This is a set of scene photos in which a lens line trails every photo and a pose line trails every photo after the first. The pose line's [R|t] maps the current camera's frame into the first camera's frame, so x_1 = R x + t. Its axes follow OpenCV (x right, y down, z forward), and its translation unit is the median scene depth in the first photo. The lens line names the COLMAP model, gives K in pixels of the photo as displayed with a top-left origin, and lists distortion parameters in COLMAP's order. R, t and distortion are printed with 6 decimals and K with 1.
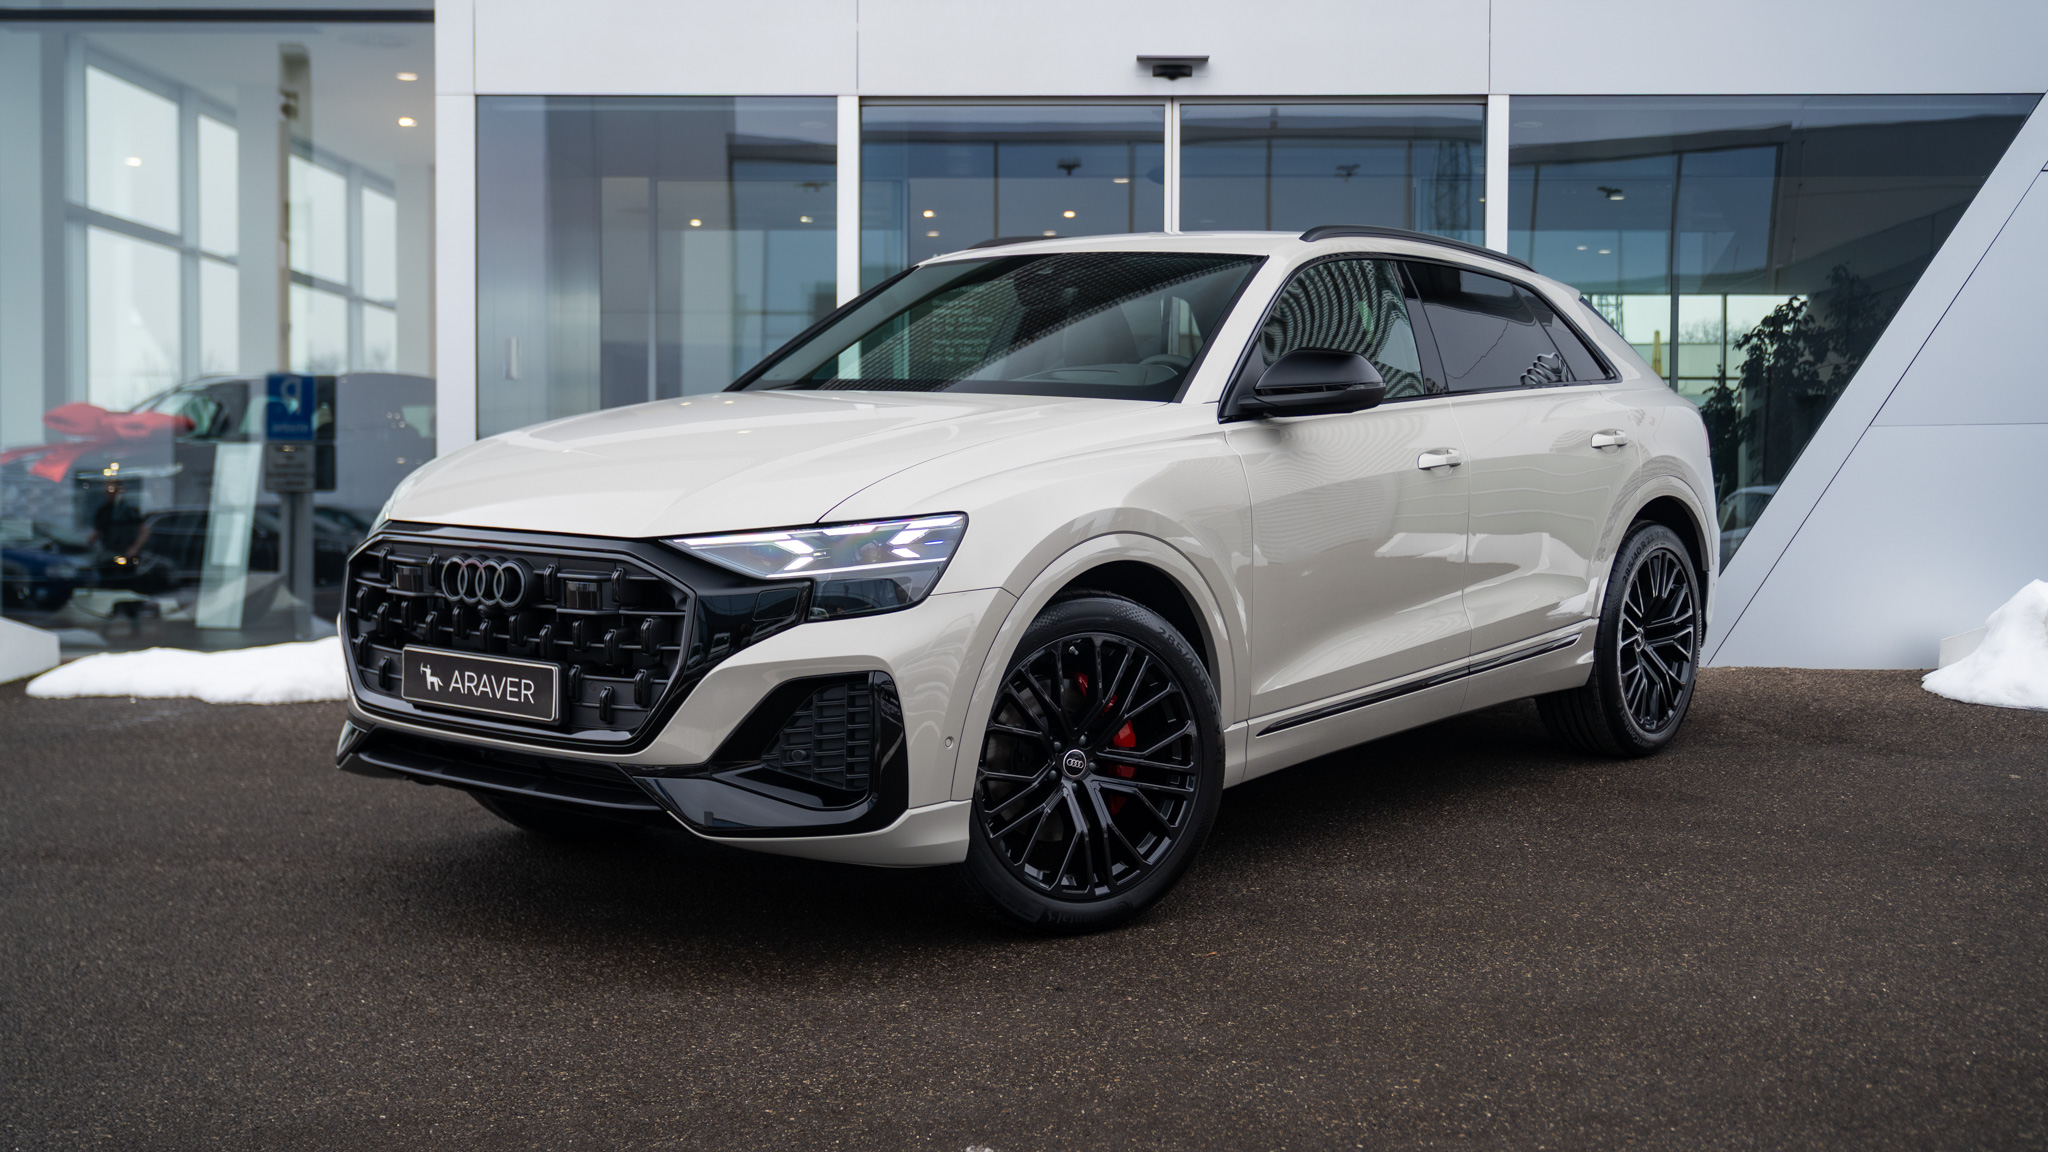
lens RADIAL K [[2362.0, 0, 1036.7], [0, 2362.0, 562.5], [0, 0, 1]] dist [0.015062, 0.000000]
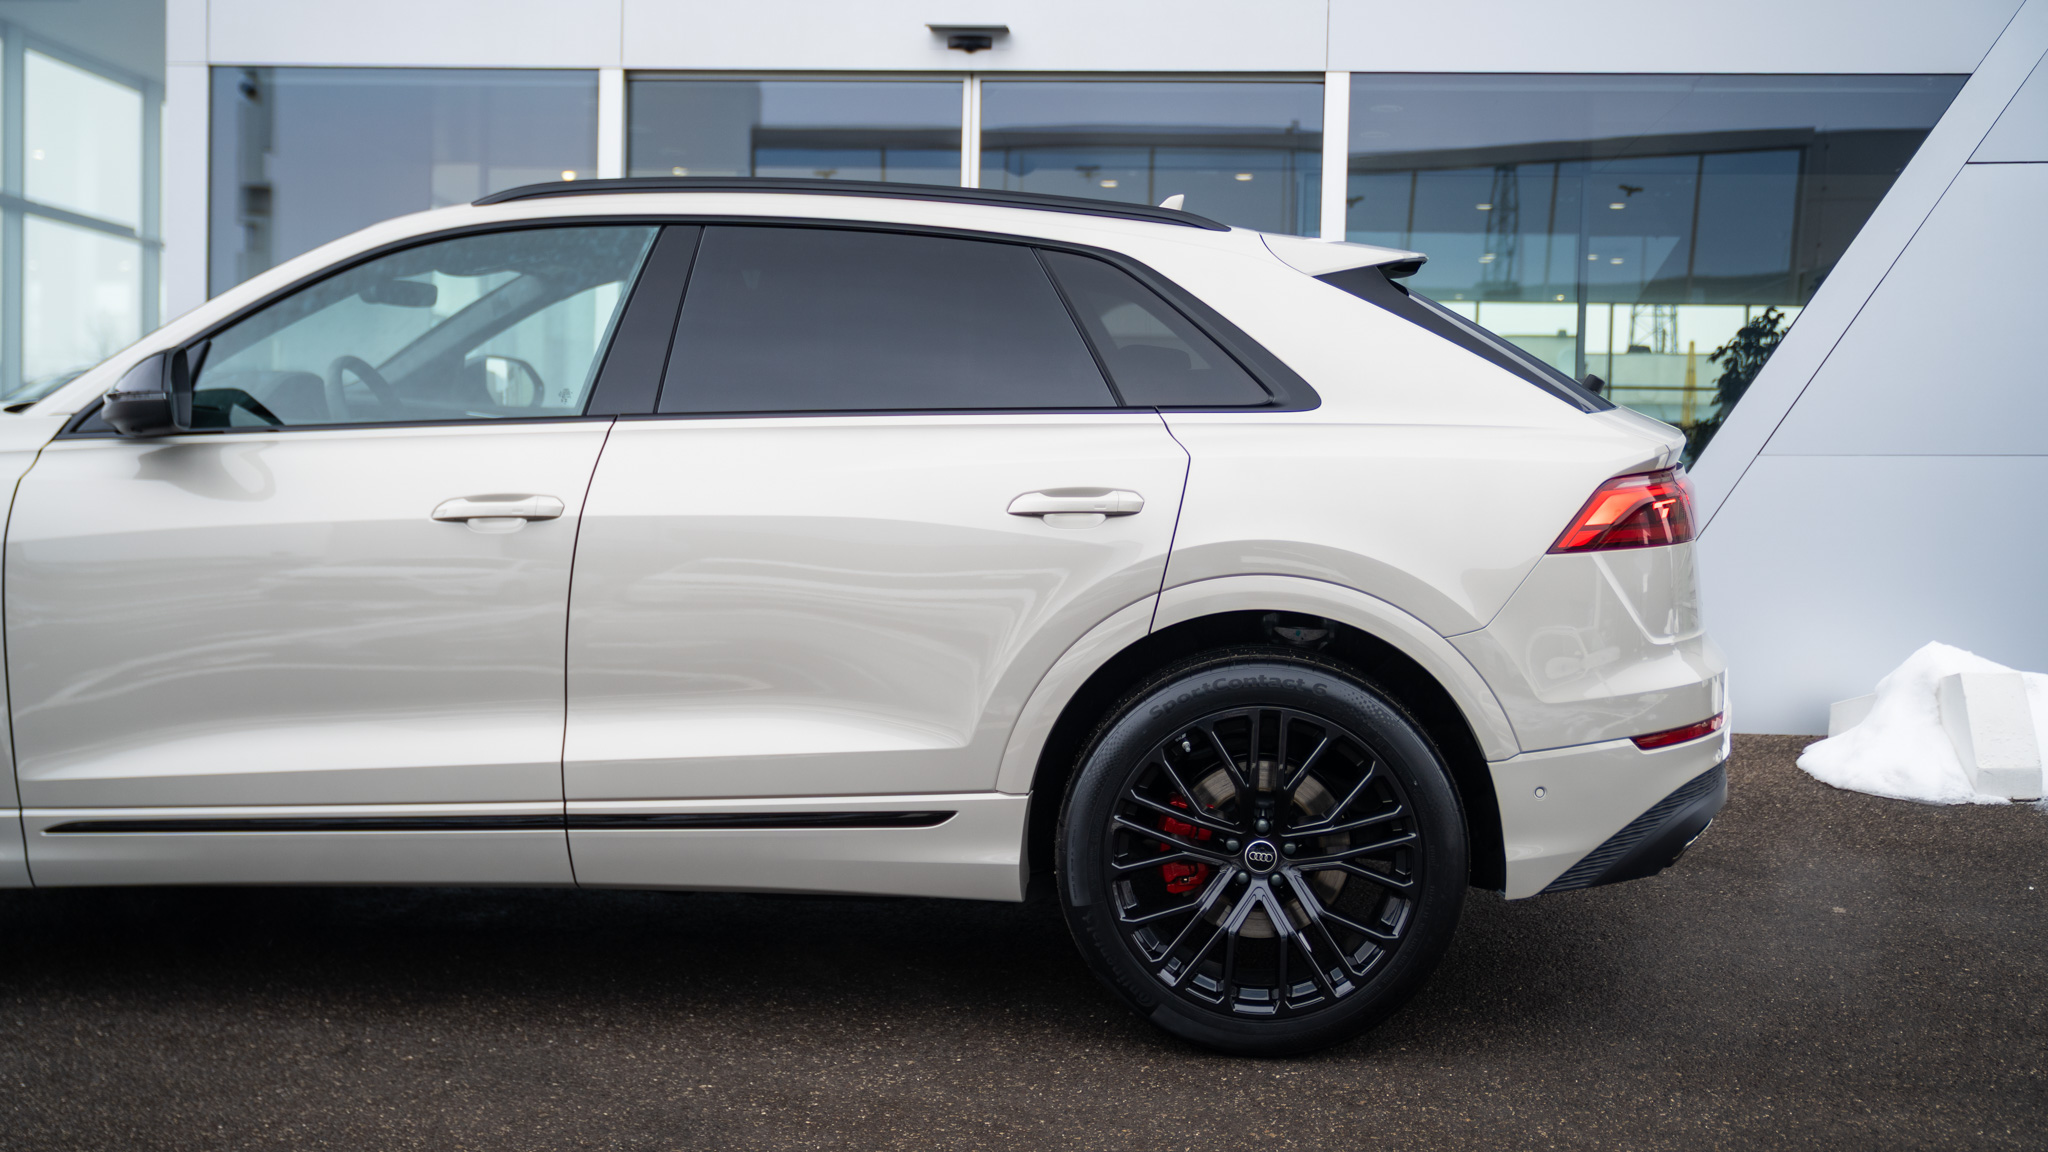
lens RADIAL K [[2171.3, 0, 1020.7], [0, 2171.3, 570.9], [0, 0, 1]] dist [0.011546, 0.000000]
pose [[0.997971, 0.019555, -0.060597, 0.130464], [-0.018851, 0.999748, 0.012181, -0.019666], [0.060819, -0.011014, 0.998088, 0.184119]]
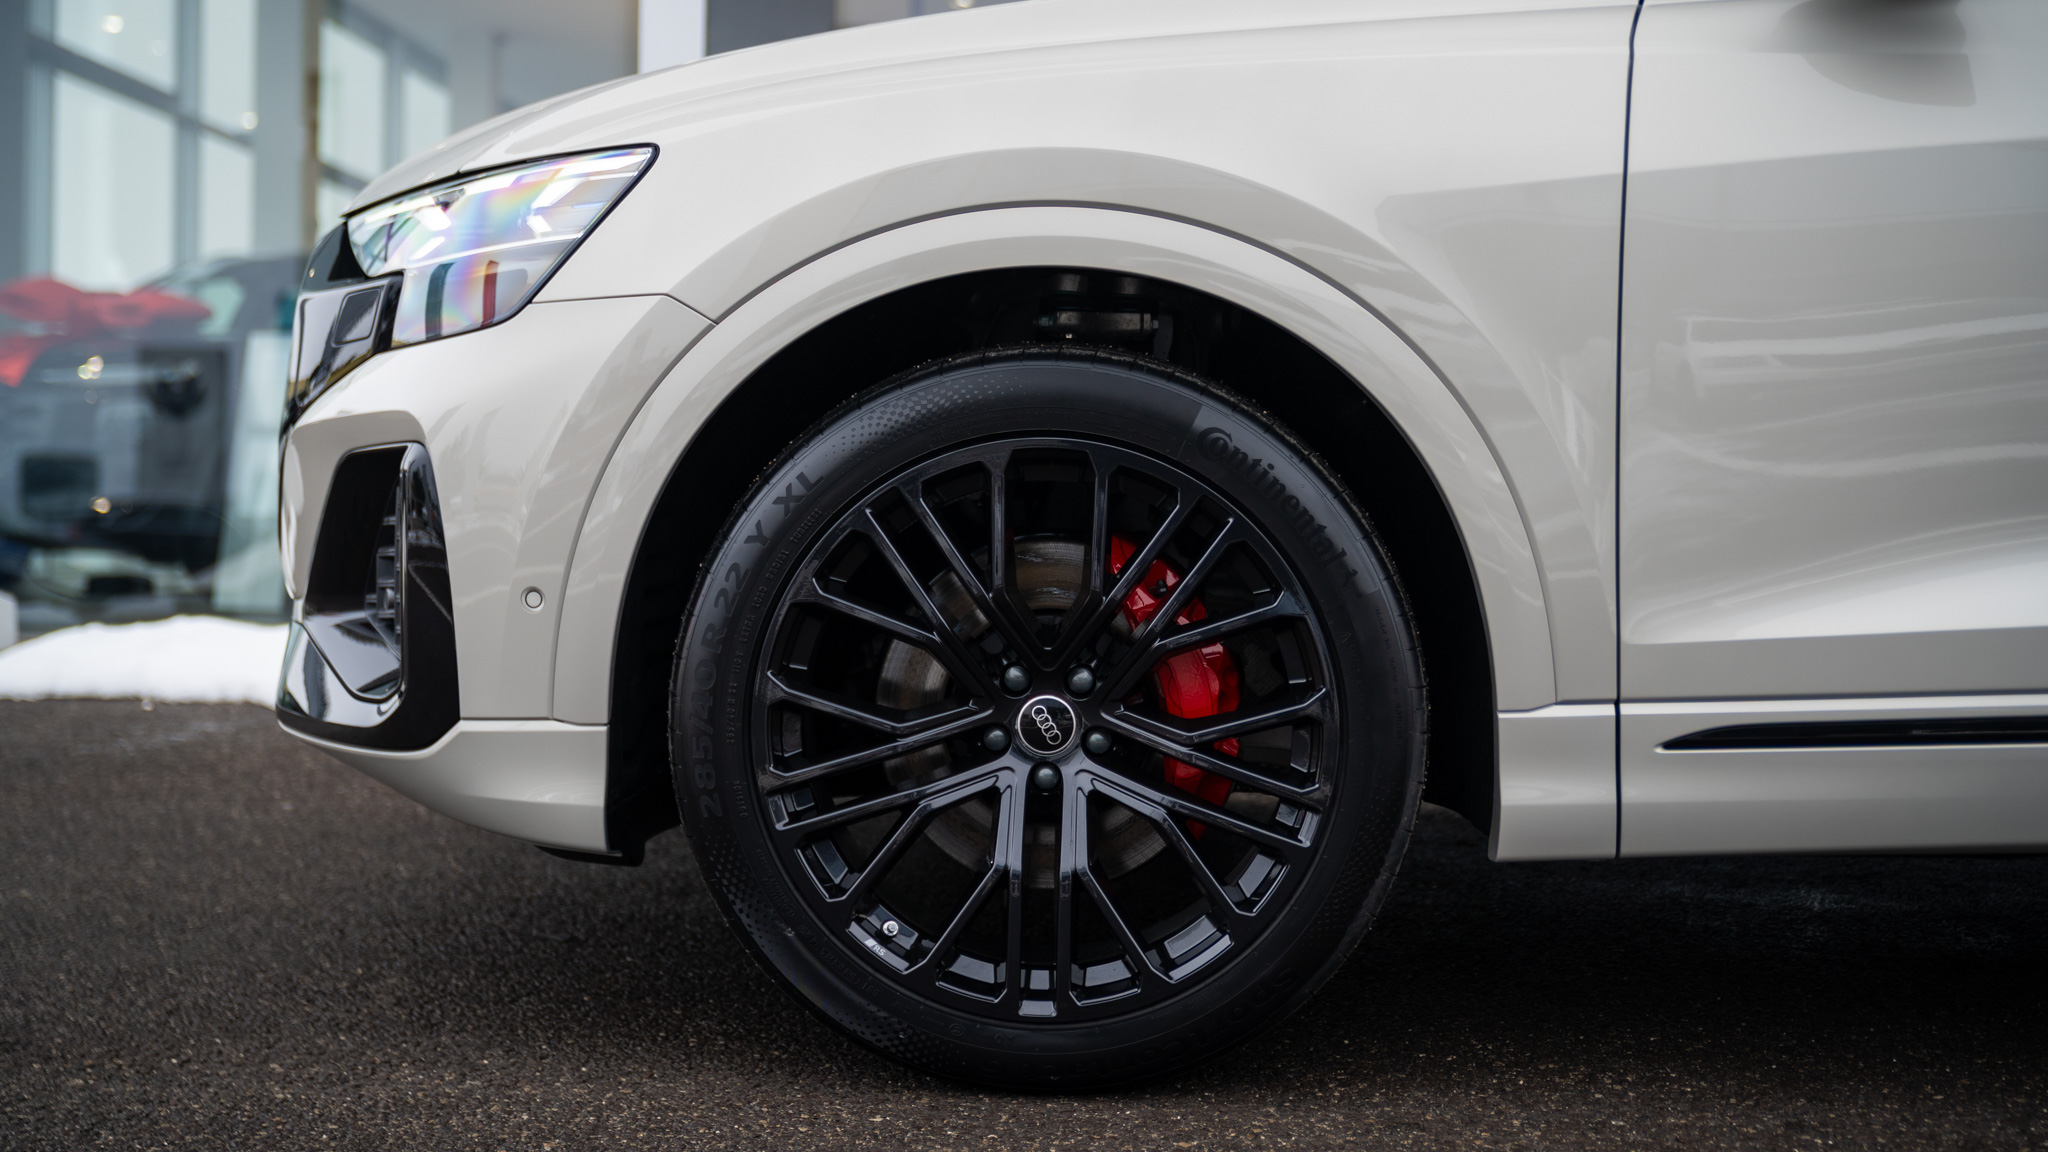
lens RADIAL K [[2621.3, 0, 1021.9], [0, 2621.3, 577.5], [0, 0, 1]] dist [0.018650, 0.000000]
pose [[0.999663, 0.016459, -0.020054, -0.141329], [-0.016623, 0.999830, -0.008036, 0.025843], [0.019918, 0.008367, 0.999767, 0.330717]]
